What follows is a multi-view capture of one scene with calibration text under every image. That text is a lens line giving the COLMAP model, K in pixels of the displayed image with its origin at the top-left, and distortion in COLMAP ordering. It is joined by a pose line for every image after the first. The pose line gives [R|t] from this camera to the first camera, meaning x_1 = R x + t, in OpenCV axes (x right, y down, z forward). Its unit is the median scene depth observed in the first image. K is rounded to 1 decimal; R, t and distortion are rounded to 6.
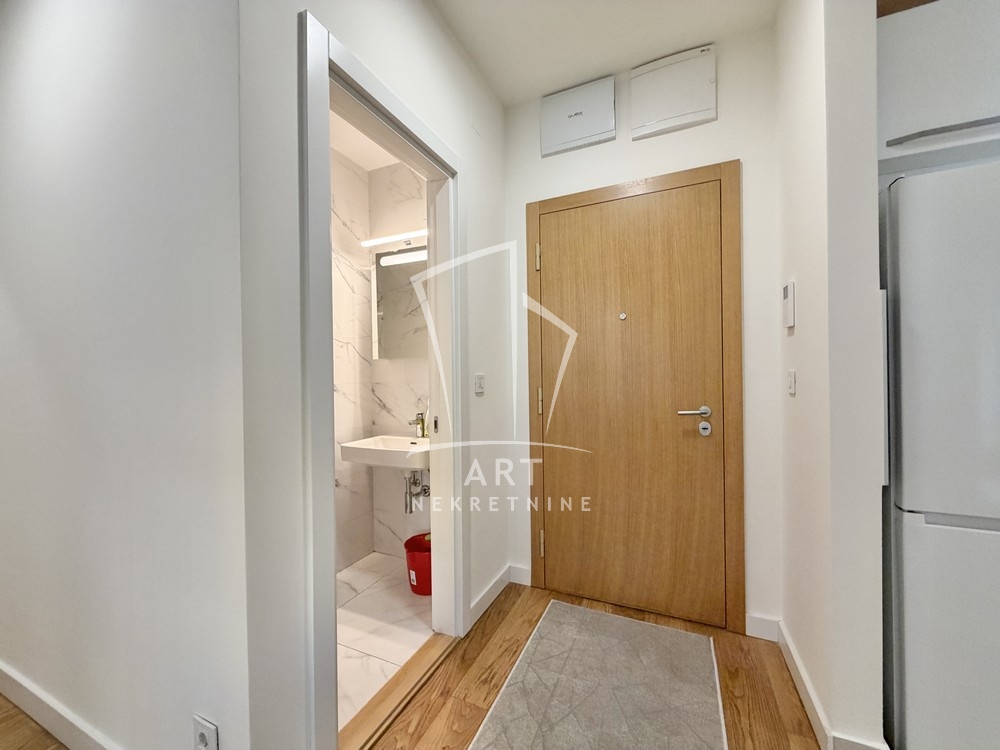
lens RADIAL K [[398.2, 0, 497.0], [0, 398.2, 377.0], [0, 0, 1]] dist [0.000231, 0.000116]
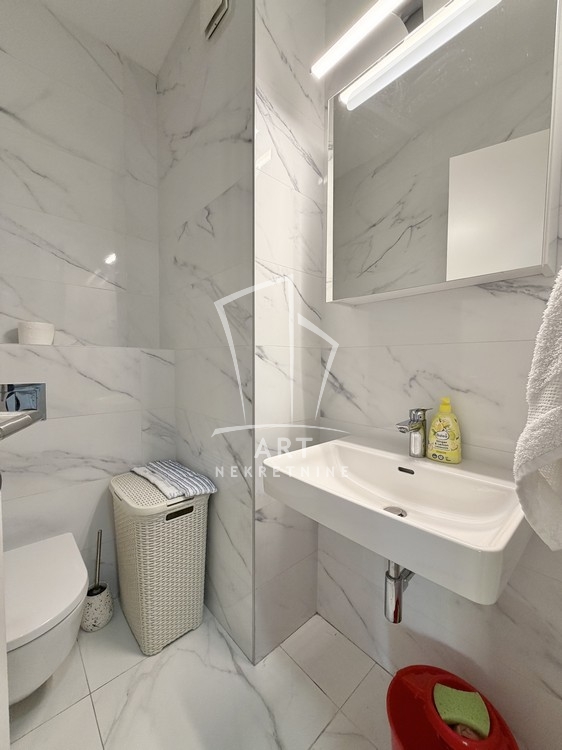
lens RADIAL K [[298.7, 0, 283.5], [0, 298.7, 378.3], [0, 0, 1]] dist [0.000231, 0.000116]
pose [[0.918165, 0.042375, -0.393926, -0.199189], [-0.023524, 0.998341, 0.052561, 0.040403], [0.395500, -0.038993, 0.917638, 0.596594]]
